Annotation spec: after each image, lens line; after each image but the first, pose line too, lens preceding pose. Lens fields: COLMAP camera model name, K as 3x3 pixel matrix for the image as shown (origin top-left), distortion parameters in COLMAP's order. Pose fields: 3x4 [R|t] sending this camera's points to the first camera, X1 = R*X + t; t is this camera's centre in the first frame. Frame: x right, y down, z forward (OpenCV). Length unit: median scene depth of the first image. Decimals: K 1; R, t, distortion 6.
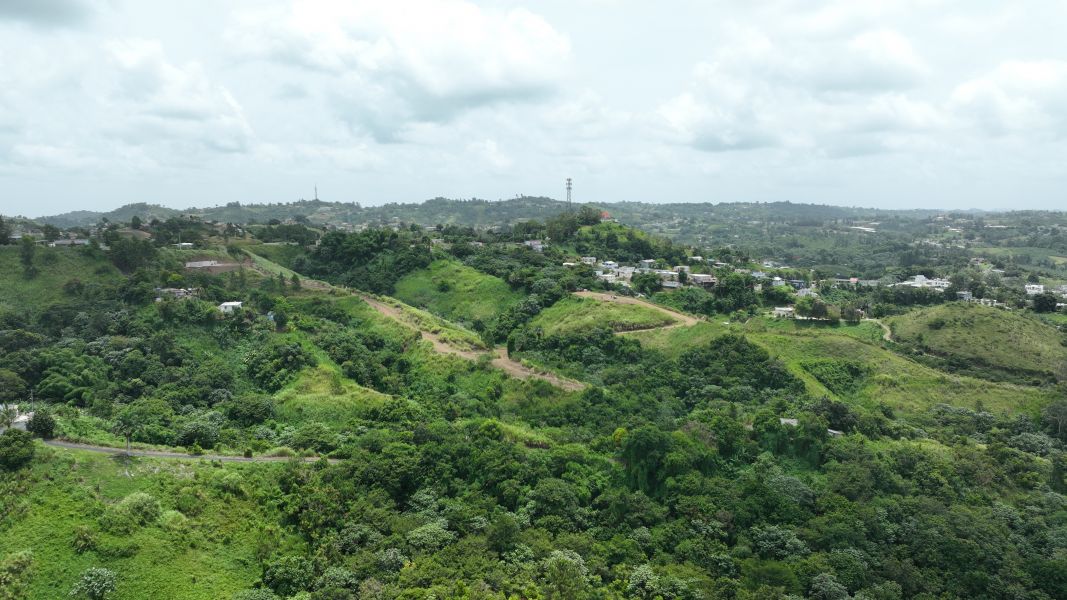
lens RADIAL K [[731.3, 0, 532.4], [0, 731.3, 301.6], [0, 0, 1]] dist [-0.015707, 0.014845]
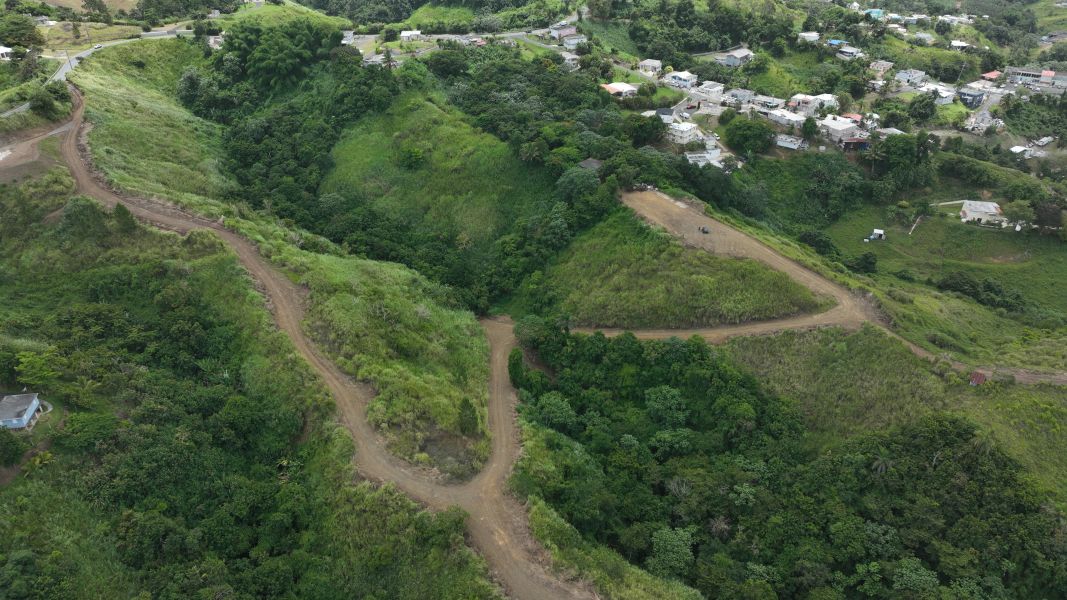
lens RADIAL K [[731.3, 0, 532.7], [0, 731.3, 299.5], [0, 0, 1]] dist [-0.015707, 0.014845]
pose [[0.999186, 0.021224, -0.034319, 0.001160], [-0.004944, 0.908489, 0.417880, -0.158505], [0.040047, -0.417370, 0.907854, 0.389684]]
